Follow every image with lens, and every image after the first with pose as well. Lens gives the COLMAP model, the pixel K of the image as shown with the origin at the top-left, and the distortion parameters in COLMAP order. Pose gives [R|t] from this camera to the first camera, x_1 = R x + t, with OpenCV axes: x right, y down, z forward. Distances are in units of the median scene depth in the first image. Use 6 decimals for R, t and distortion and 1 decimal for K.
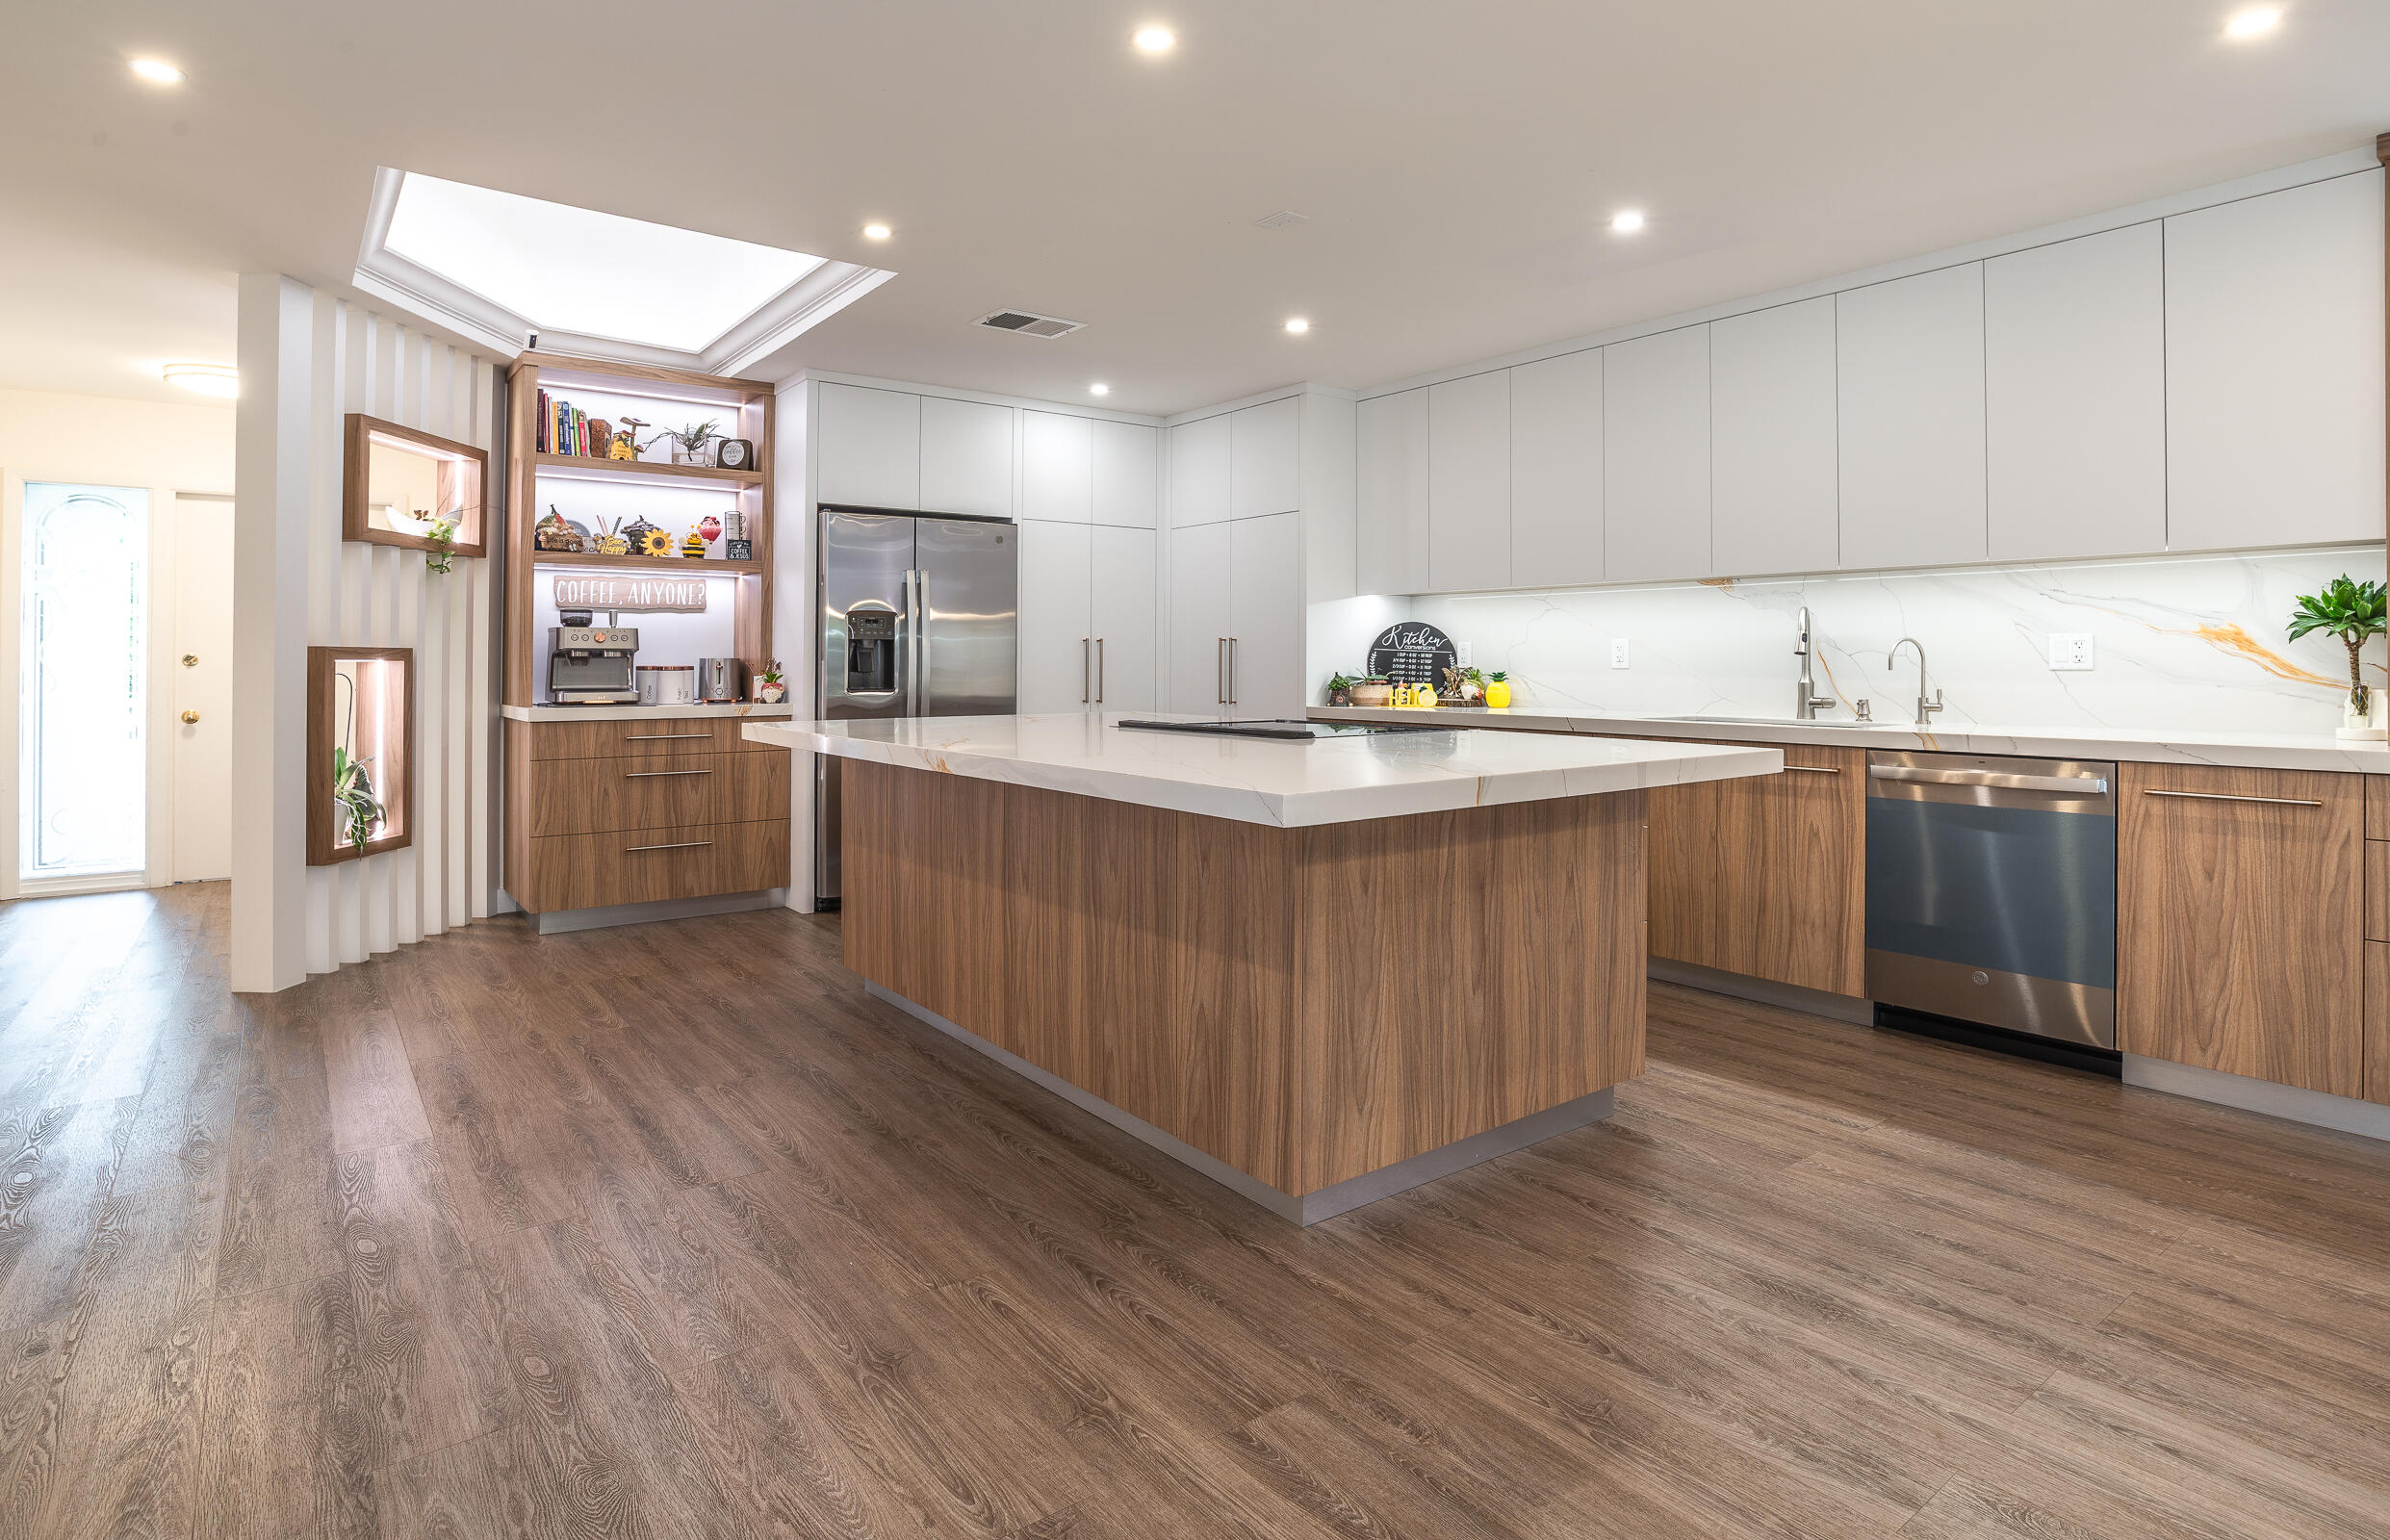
lens RADIAL K [[1232.6, 0, 1176.0], [0, 1232.6, 653.3], [0, 0, 1]] dist [-0.046680, 0.013238]
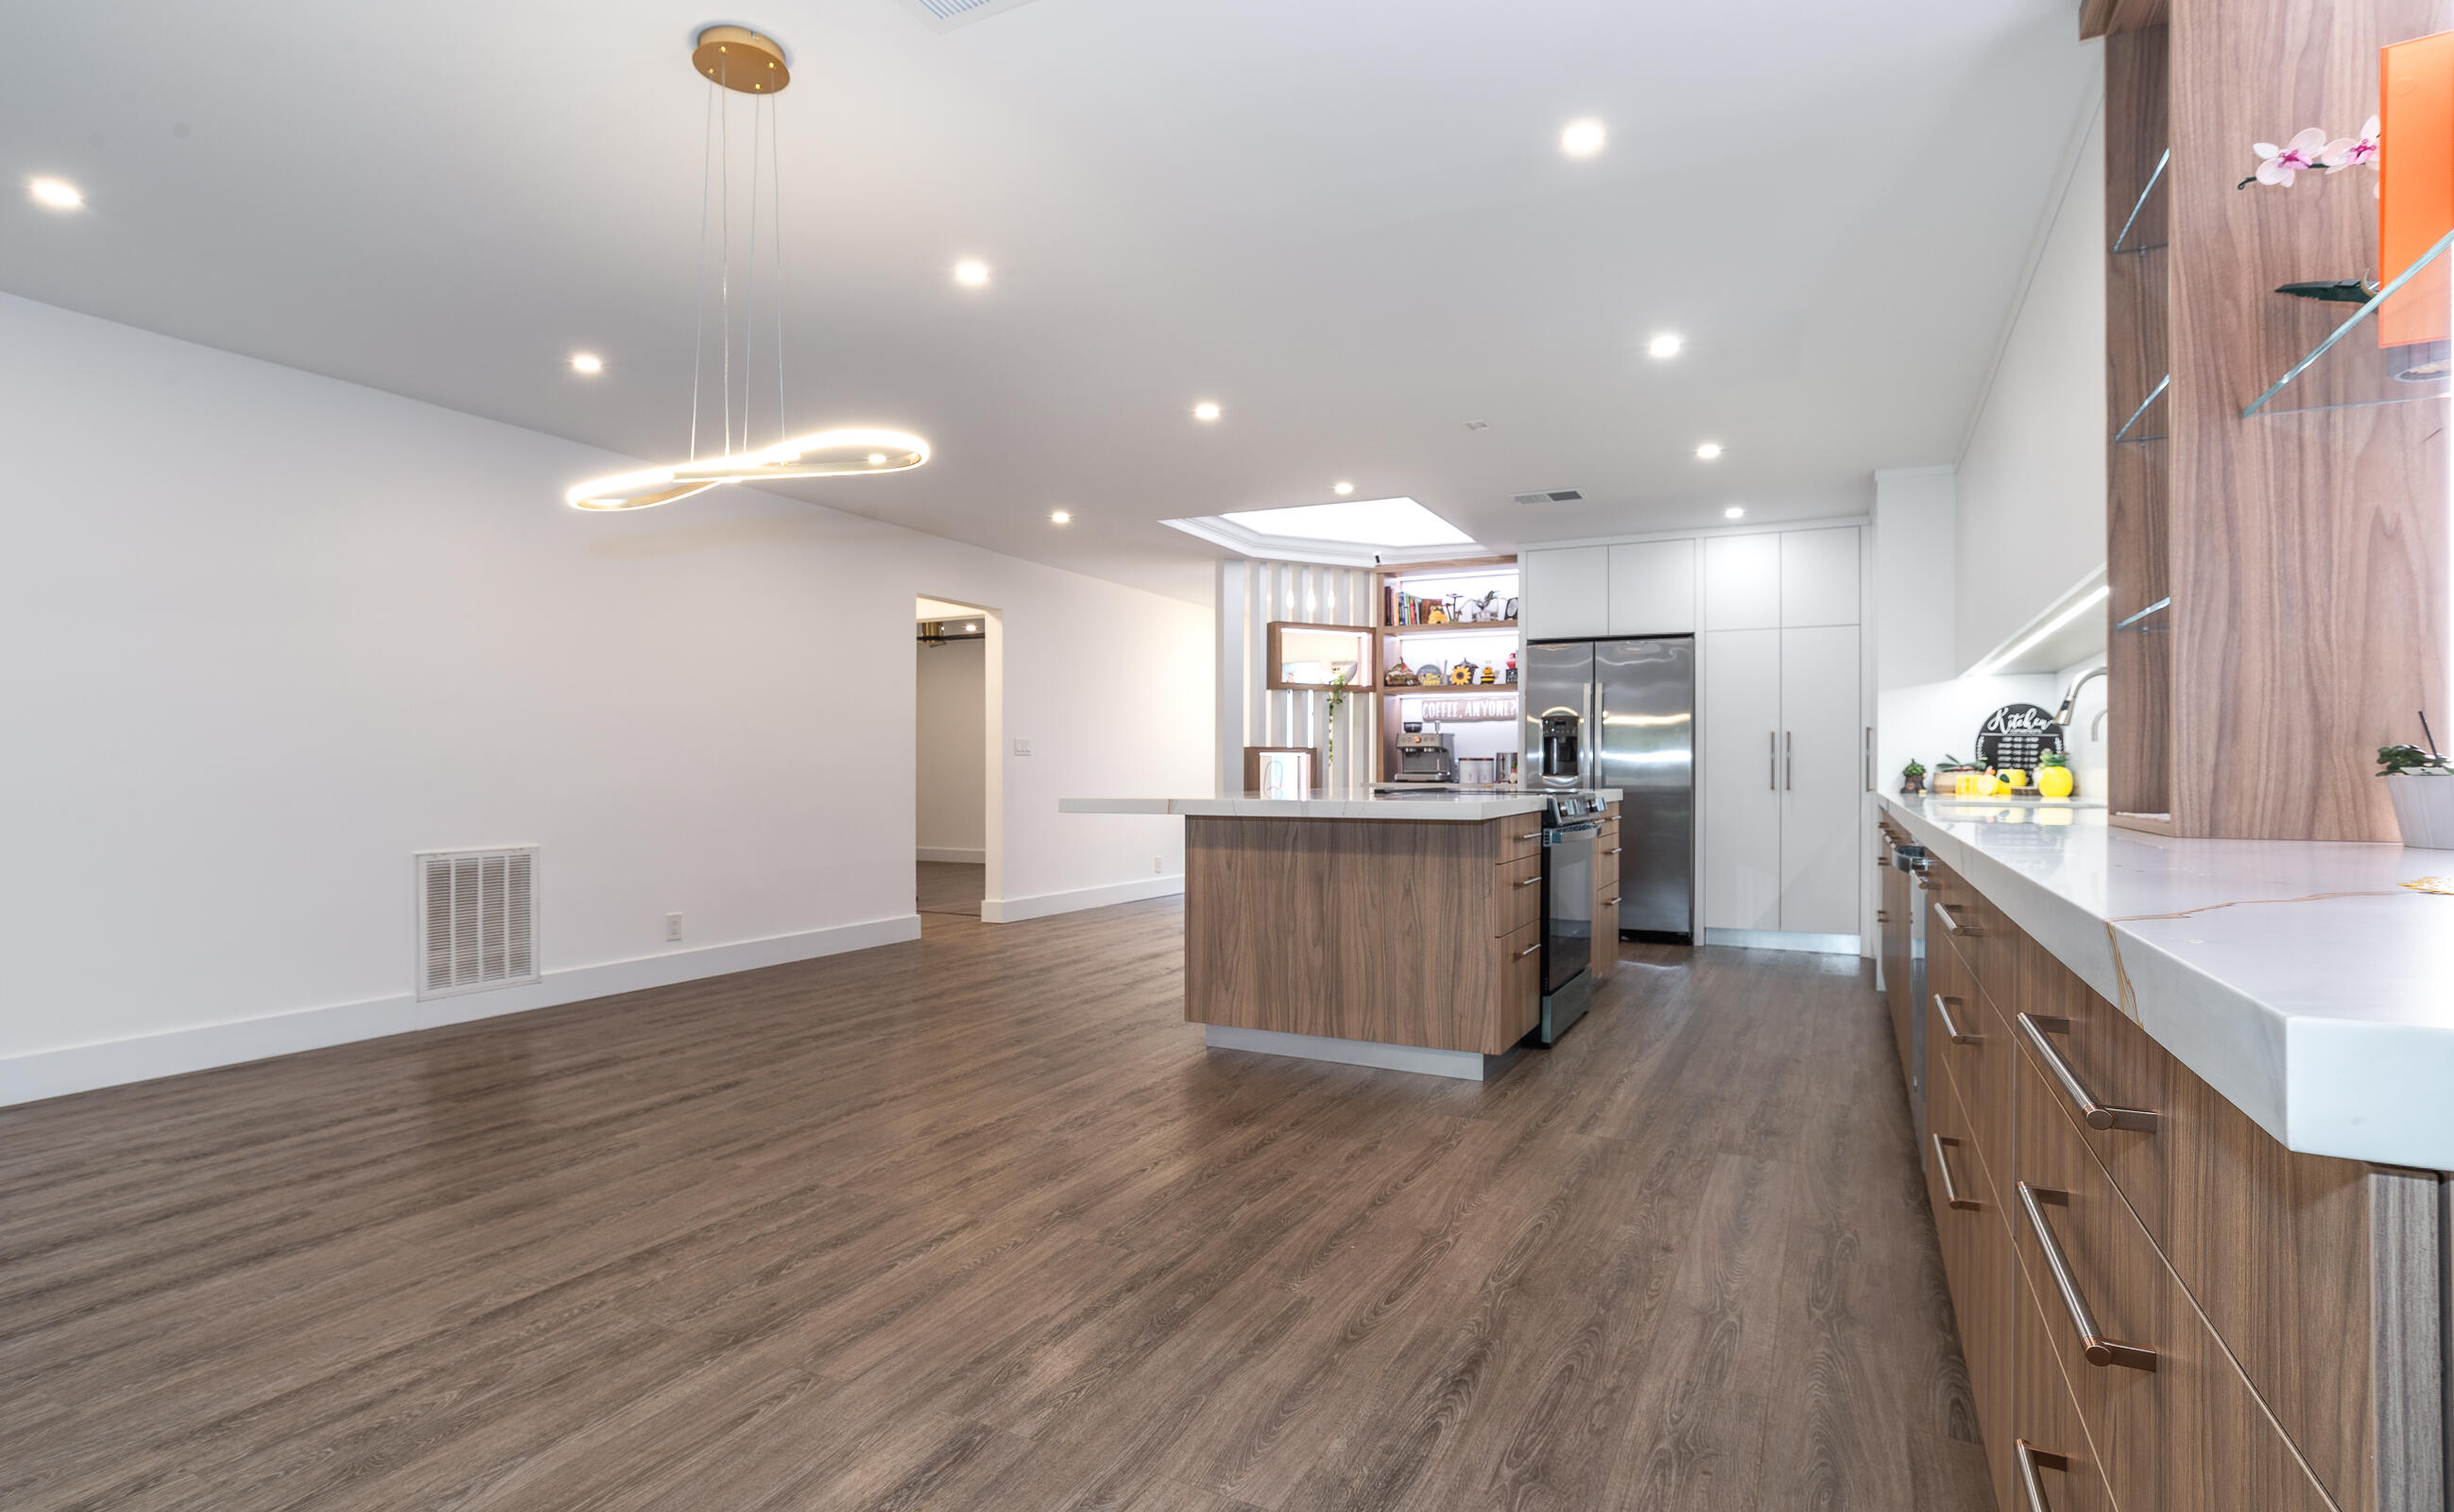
lens RADIAL K [[1206.6, 0, 1238.3], [0, 1206.6, 769.3], [0, 0, 1]] dist [-0.032414, 0.013826]
pose [[0.443709, -0.000439, -0.896171, 0.943623], [0.004620, 0.999988, 0.001798, 0.025167], [0.896159, -0.004938, 0.443705, 0.125401]]
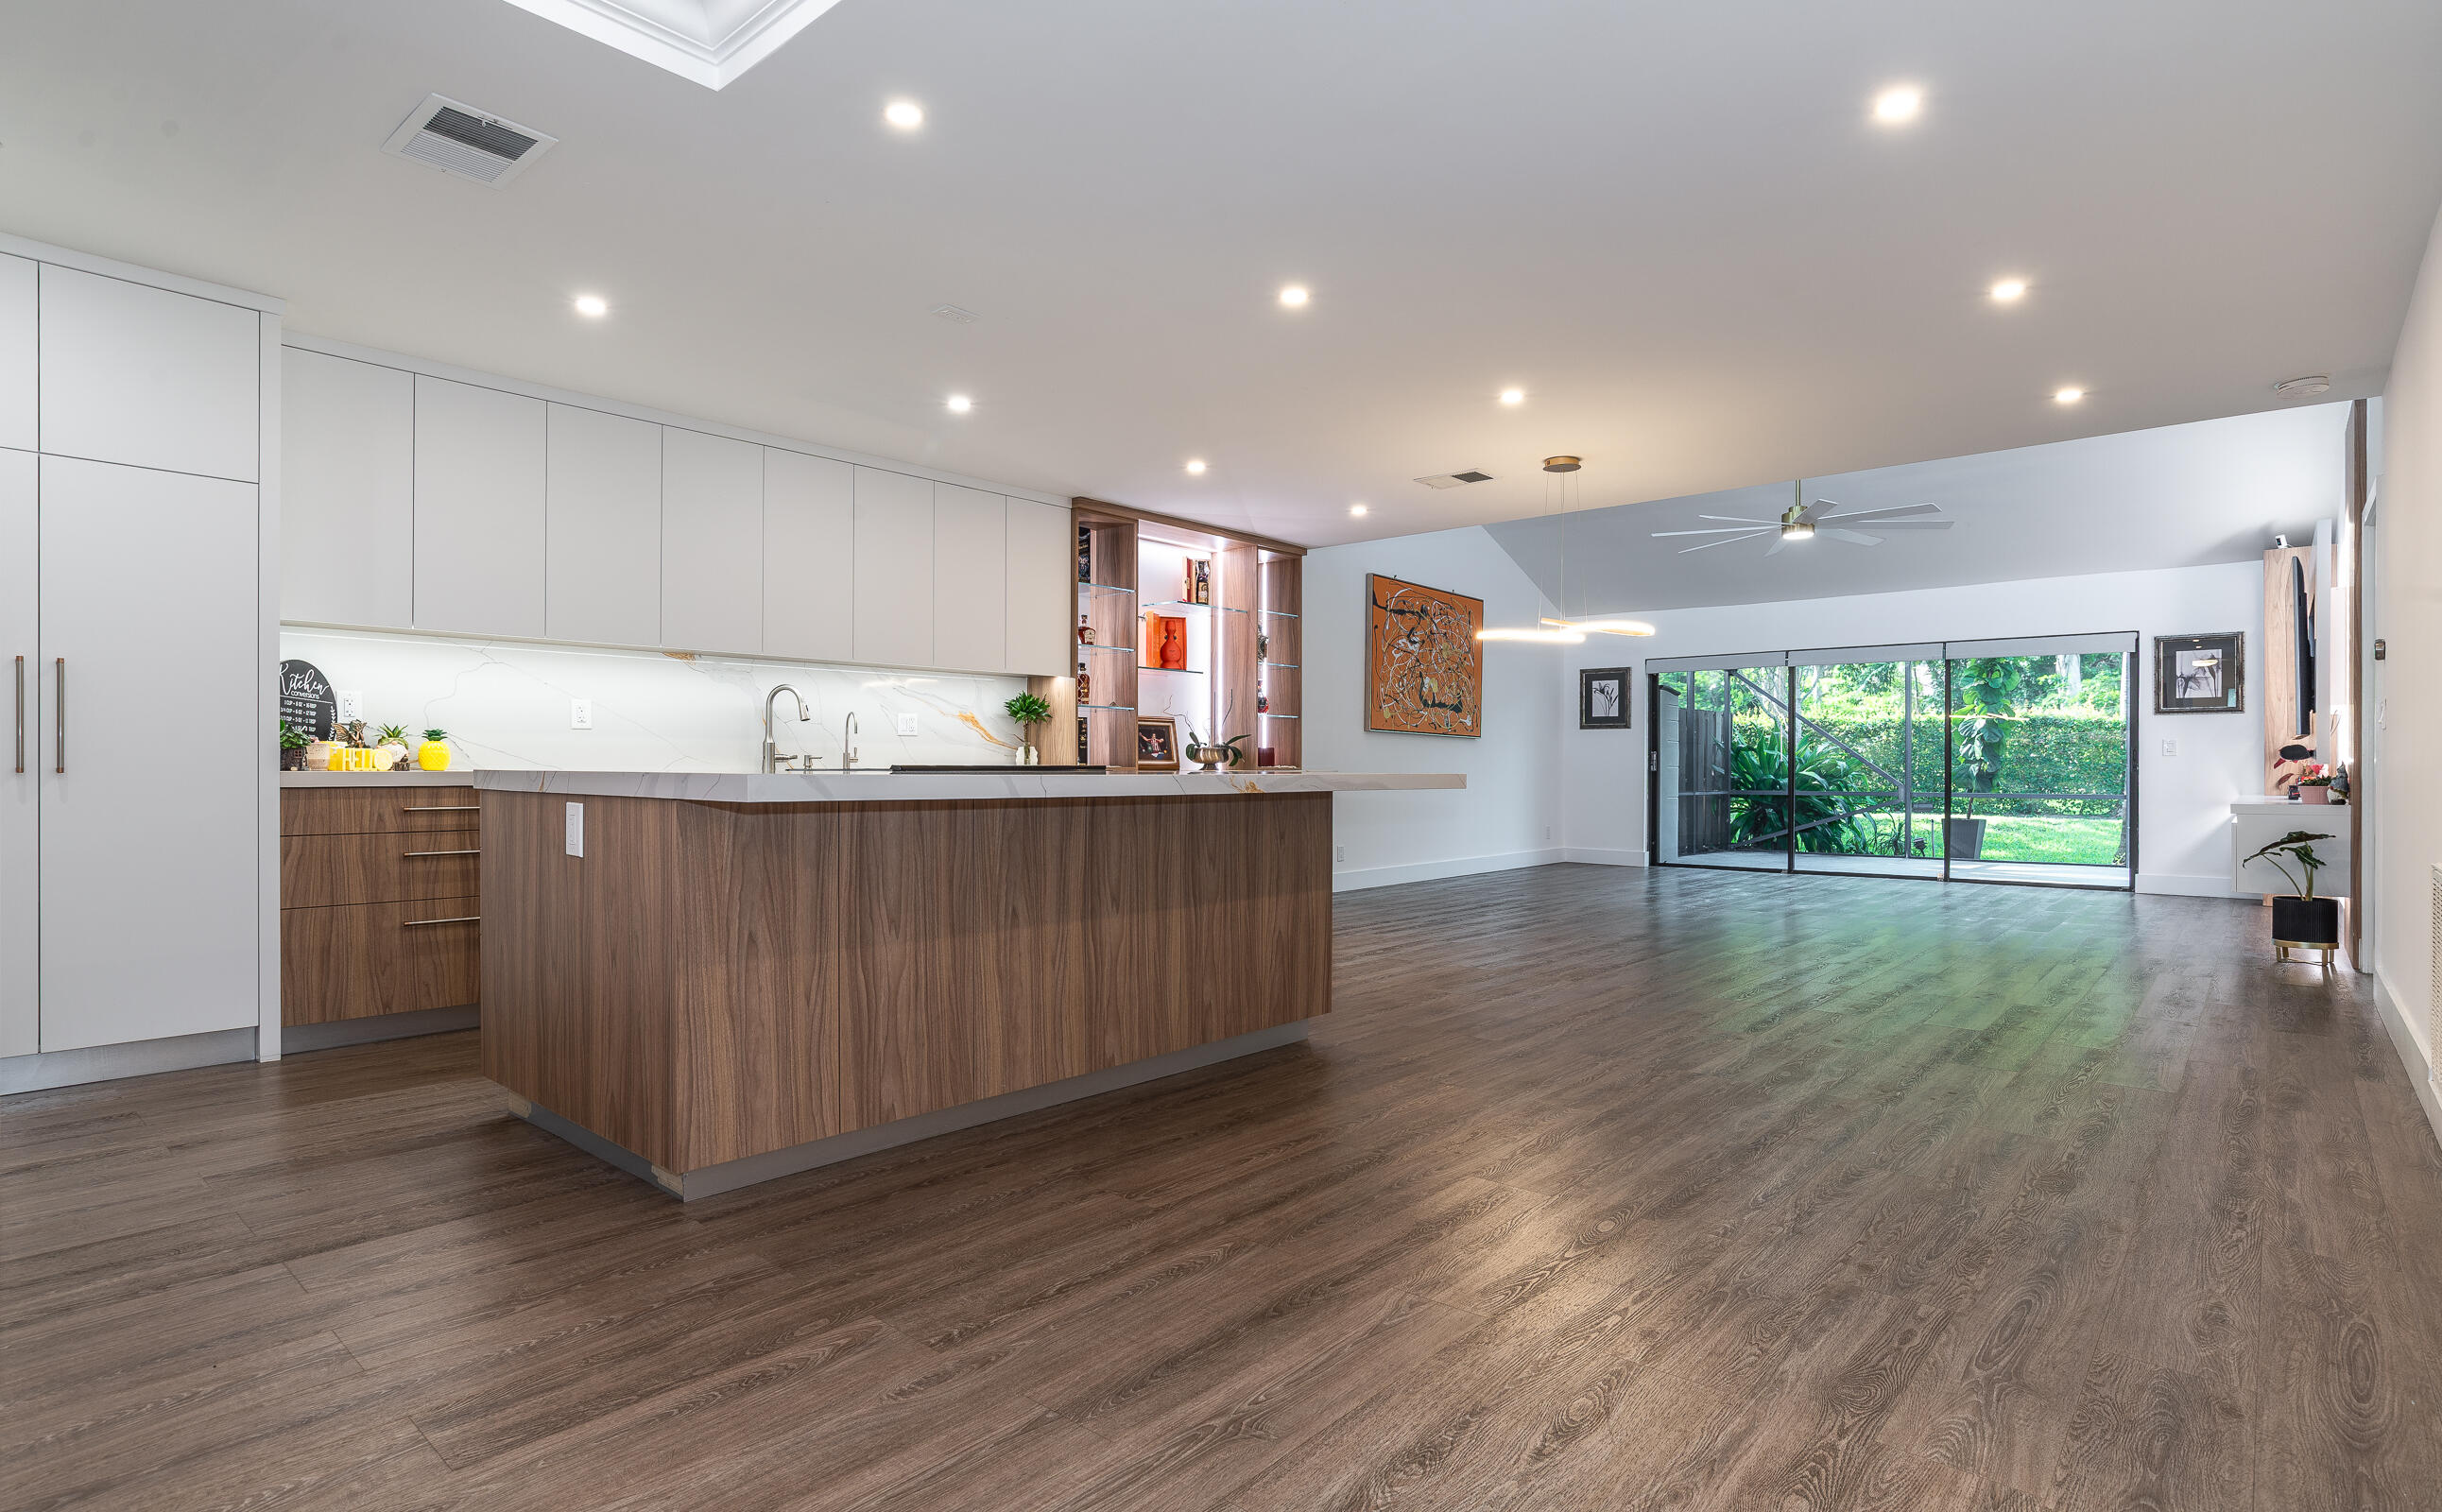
lens RADIAL K [[1227.0, 0, 1232.1], [0, 1227.0, 773.0], [0, 0, 1]] dist [-0.030674, 0.012462]
pose [[-0.214794, -0.005376, 0.976645, -0.841232], [-0.008909, 0.999954, 0.003545, 0.046203], [-0.976619, -0.007940, -0.214832, 0.791348]]
